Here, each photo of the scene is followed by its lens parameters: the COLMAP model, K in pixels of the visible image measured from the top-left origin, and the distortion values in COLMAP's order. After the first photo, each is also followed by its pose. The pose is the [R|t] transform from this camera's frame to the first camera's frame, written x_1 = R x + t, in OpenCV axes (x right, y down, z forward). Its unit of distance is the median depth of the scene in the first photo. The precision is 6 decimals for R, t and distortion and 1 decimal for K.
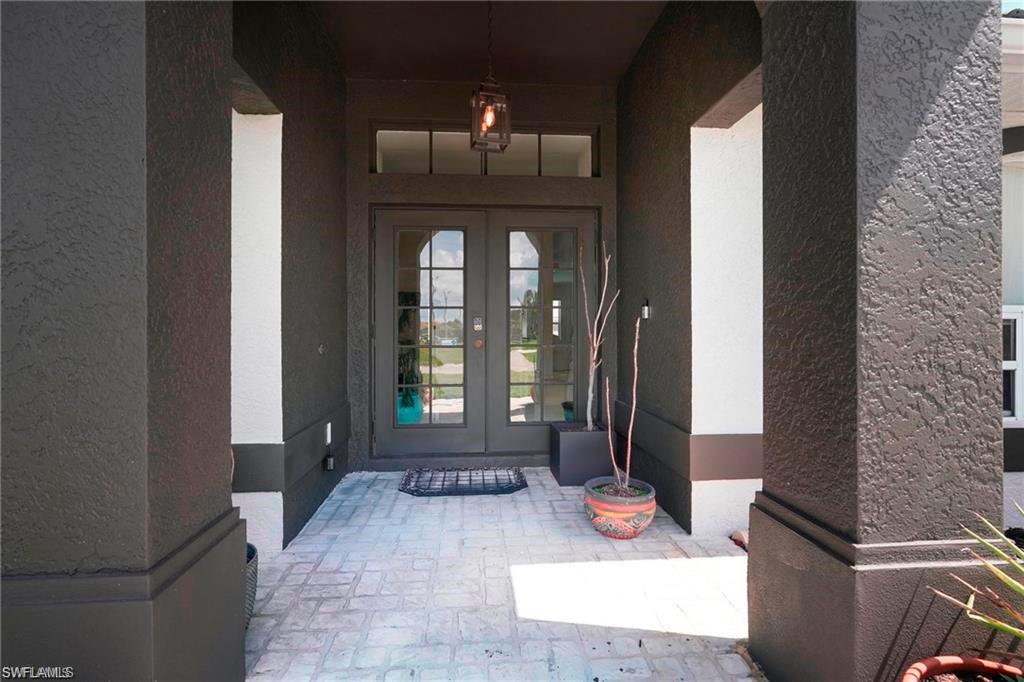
lens RADIAL K [[495.0, 0, 512.0], [0, 495.0, 341.0], [0, 0, 1]] dist [0.026961, 0.000622]
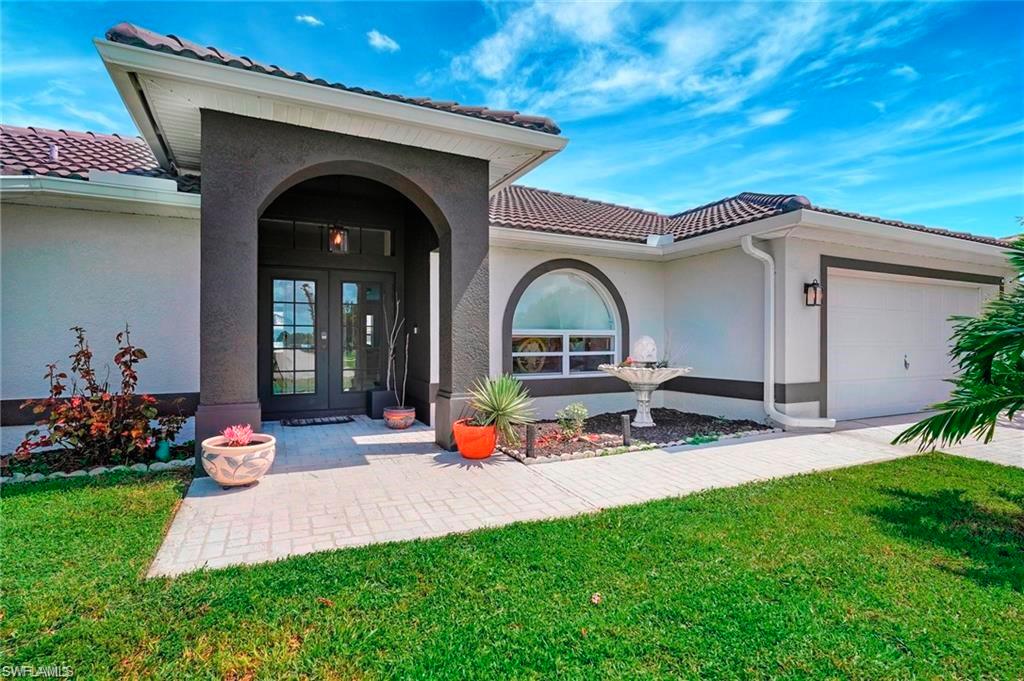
lens RADIAL K [[504.5, 0, 512.0], [0, 504.5, 340.5], [0, 0, 1]] dist [-0.000261, -0.000007]
pose [[0.934059, 0.002927, 0.357107, -0.086874], [0.005486, 0.999731, -0.022545, 0.028009], [-0.357077, 0.023017, 0.933791, -0.920447]]
